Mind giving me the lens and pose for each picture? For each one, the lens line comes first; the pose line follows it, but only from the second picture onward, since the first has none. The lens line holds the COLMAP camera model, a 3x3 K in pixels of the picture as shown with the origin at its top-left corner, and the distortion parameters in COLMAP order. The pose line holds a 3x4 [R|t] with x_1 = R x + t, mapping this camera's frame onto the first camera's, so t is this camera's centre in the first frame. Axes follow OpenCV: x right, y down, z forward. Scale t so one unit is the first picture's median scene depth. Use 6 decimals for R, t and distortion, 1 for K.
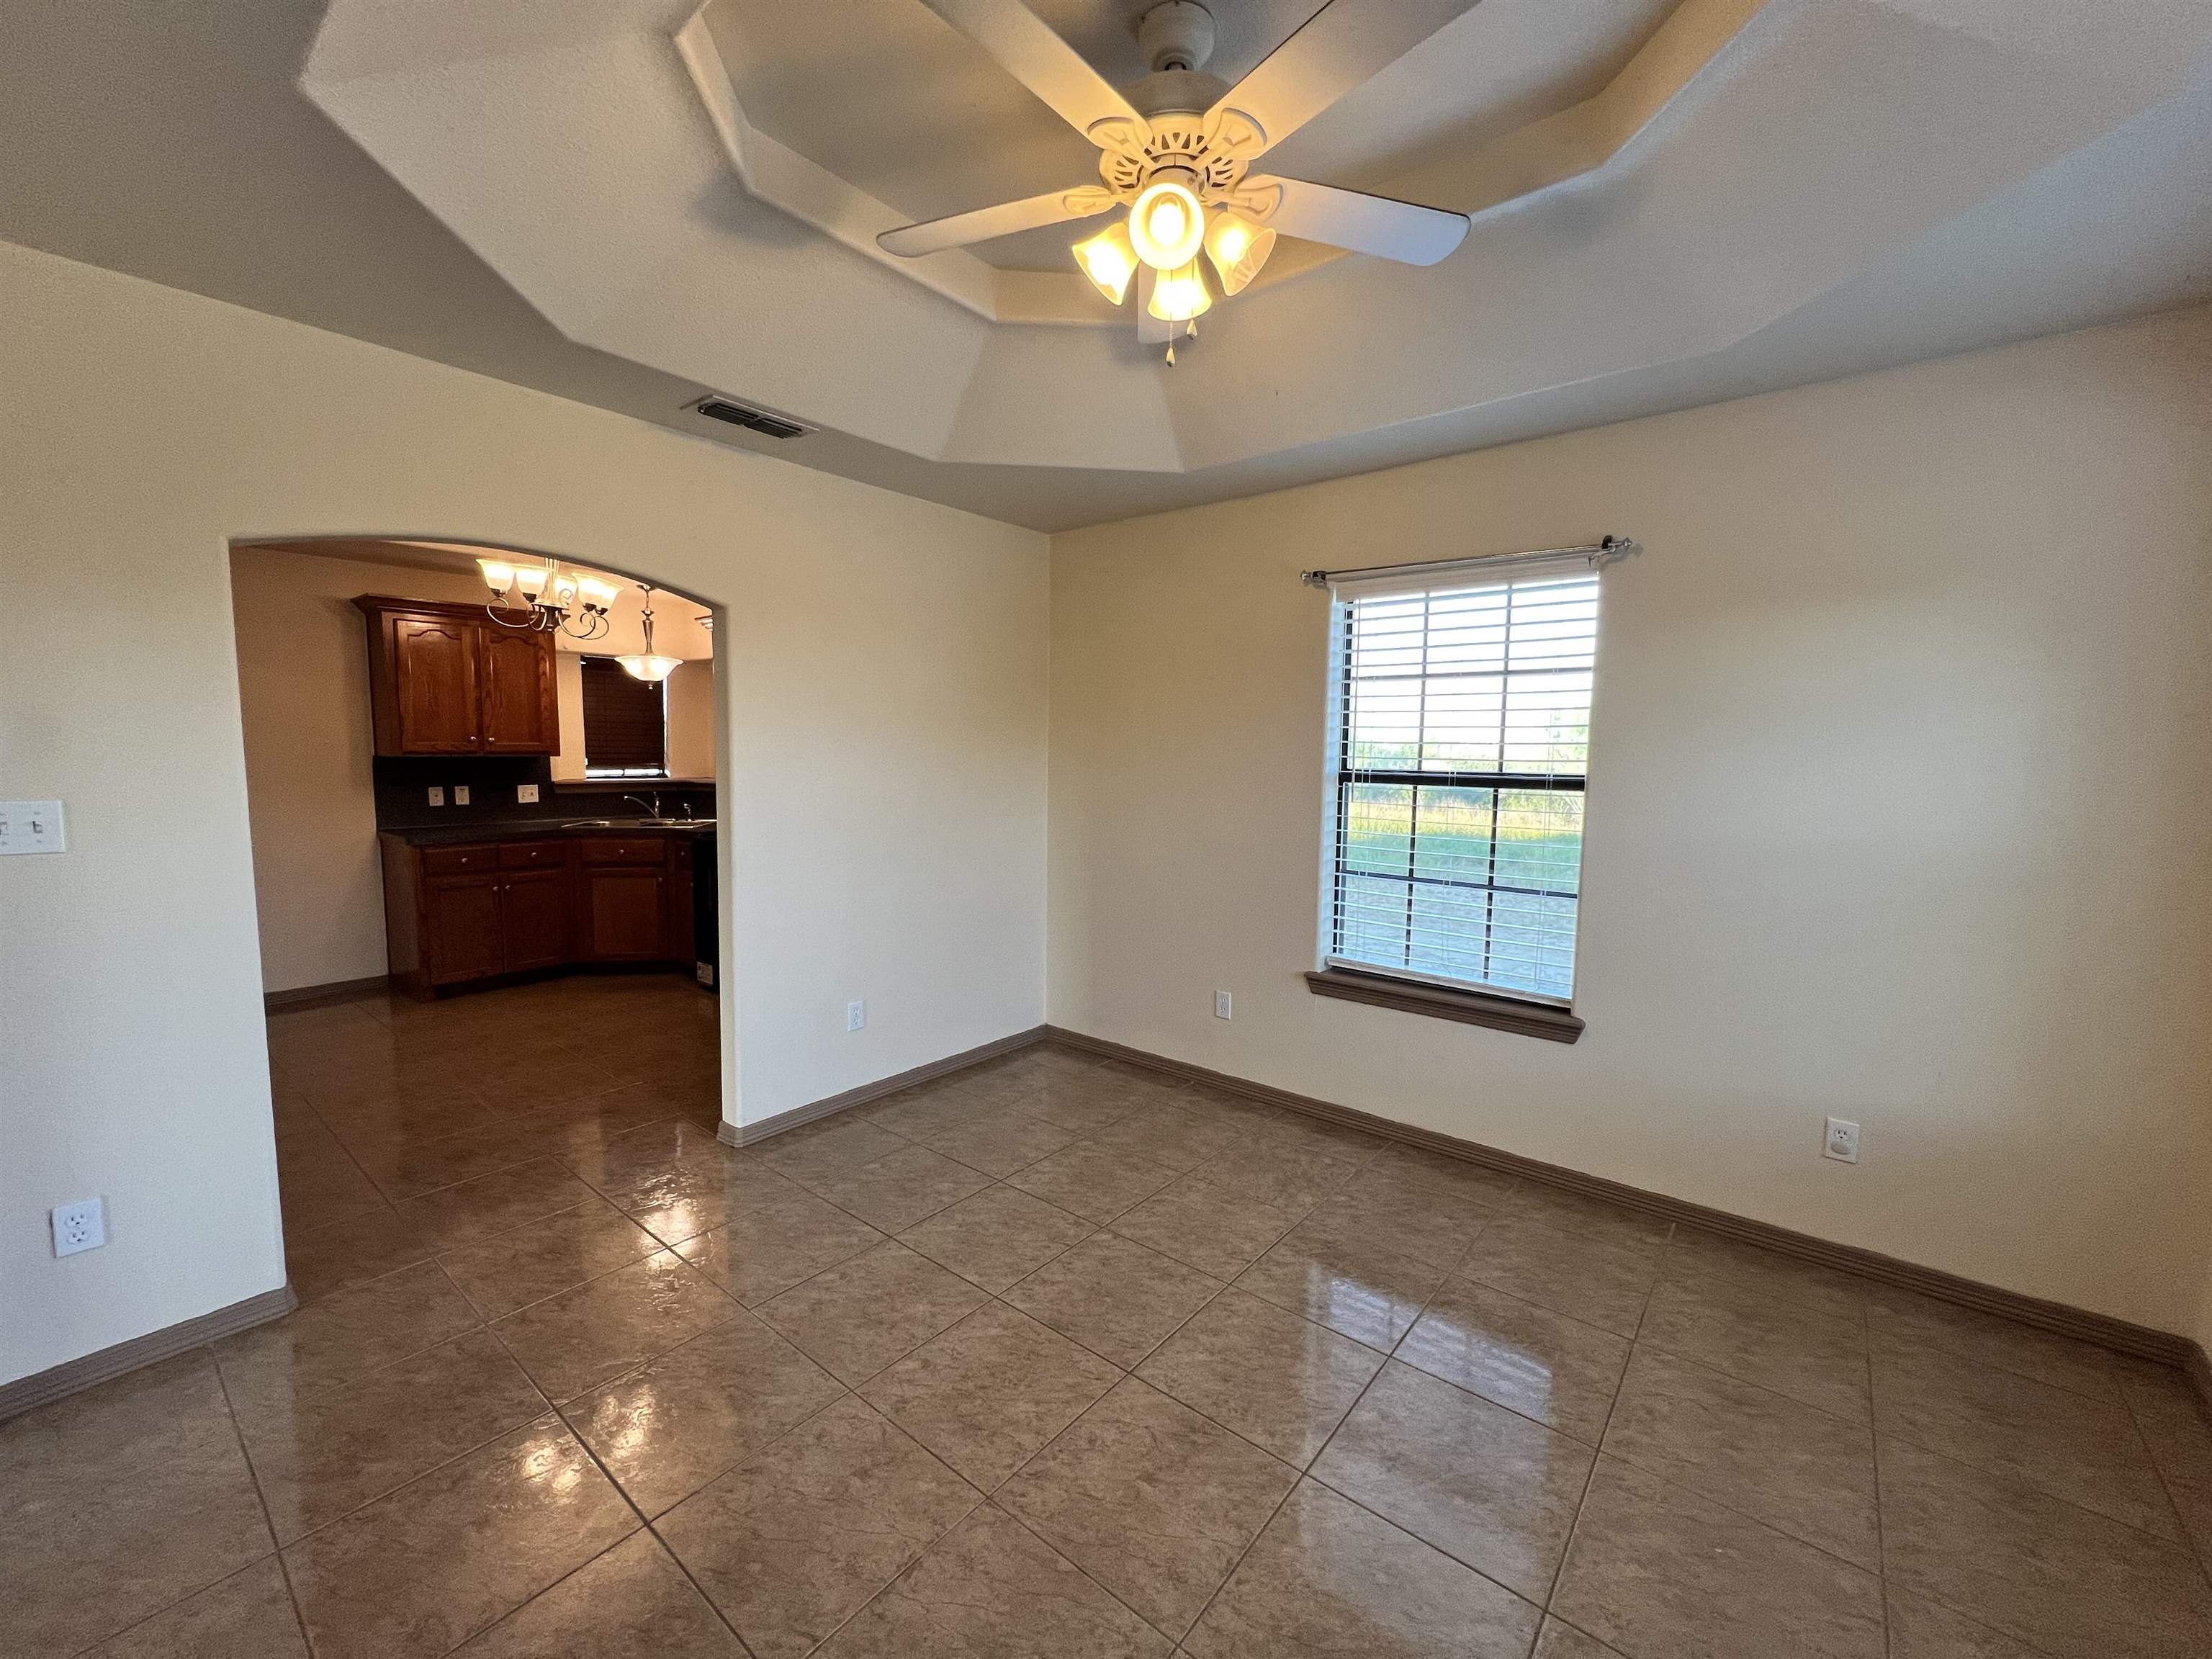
lens RADIAL K [[888.1, 0, 1106.1], [0, 888.1, 826.8], [0, 0, 1]] dist [0.000904, 0.000524]
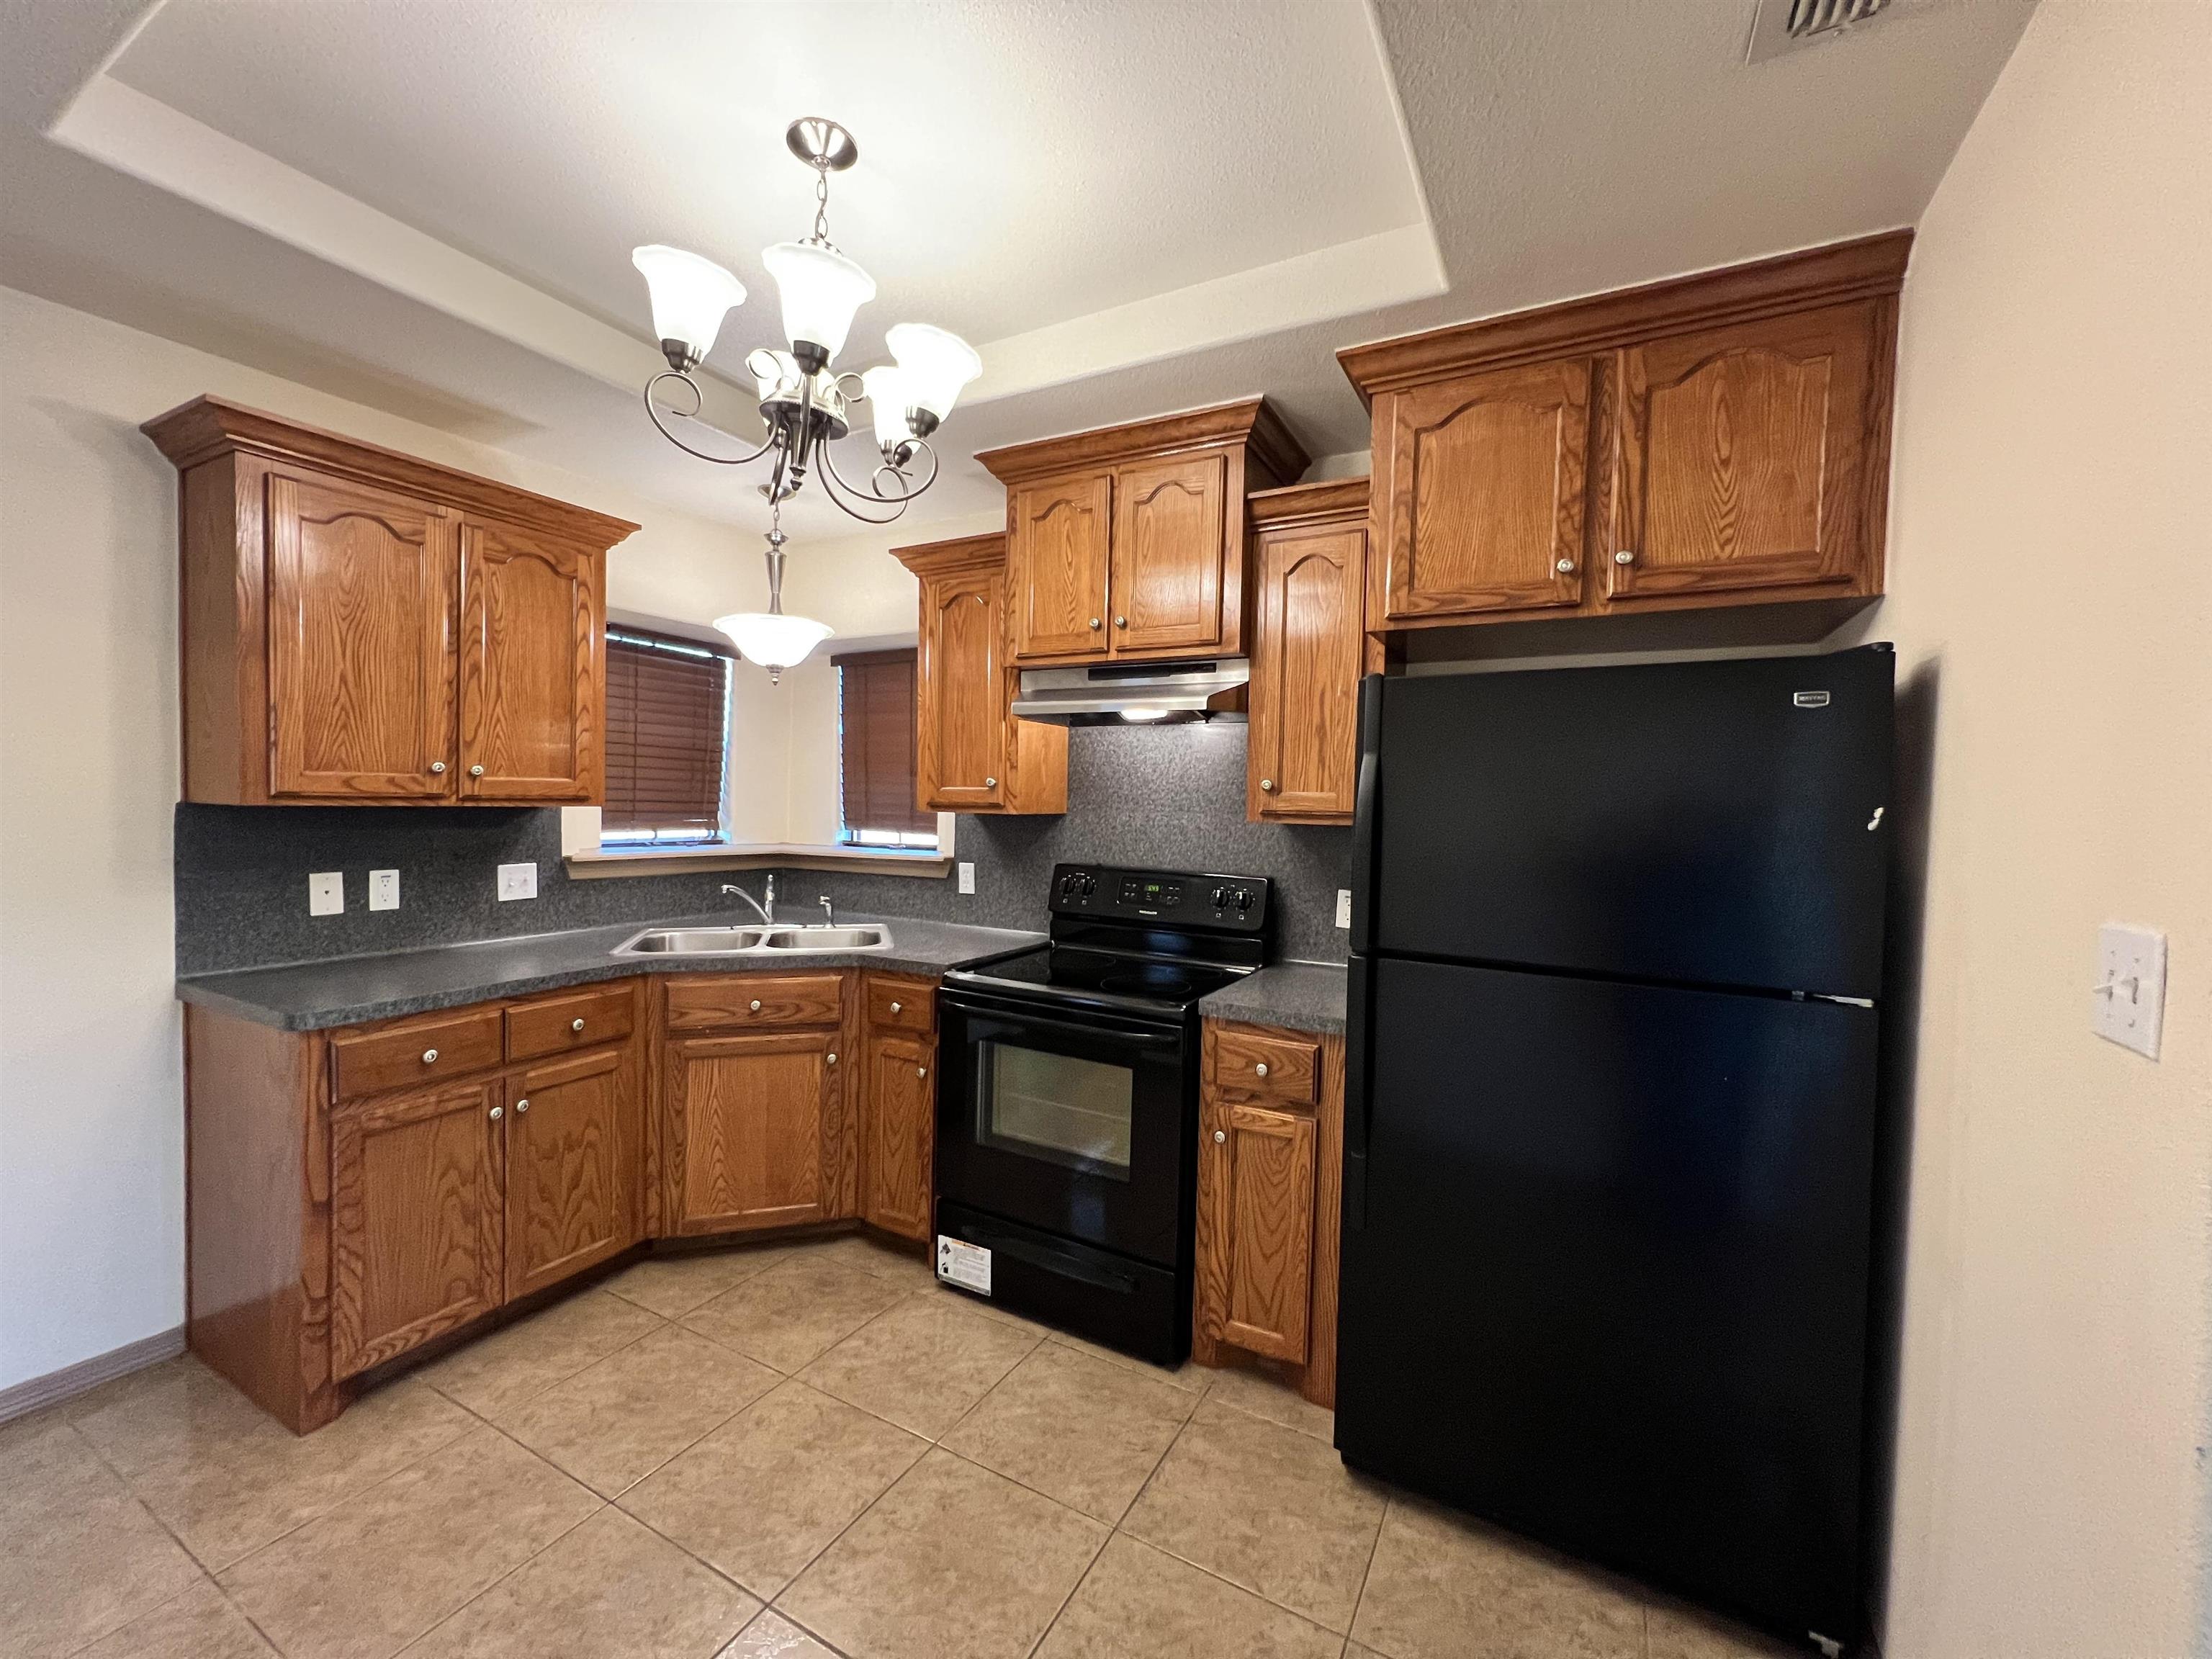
lens RADIAL K [[888.1, 0, 1102.6], [0, 888.1, 830.1], [0, 0, 1]] dist [0.000904, 0.000524]
pose [[0.984716, 0.005087, 0.174091, -0.442018], [0.004669, 0.998443, -0.055585, -0.039168], [-0.174103, 0.055548, 0.983160, 0.482790]]
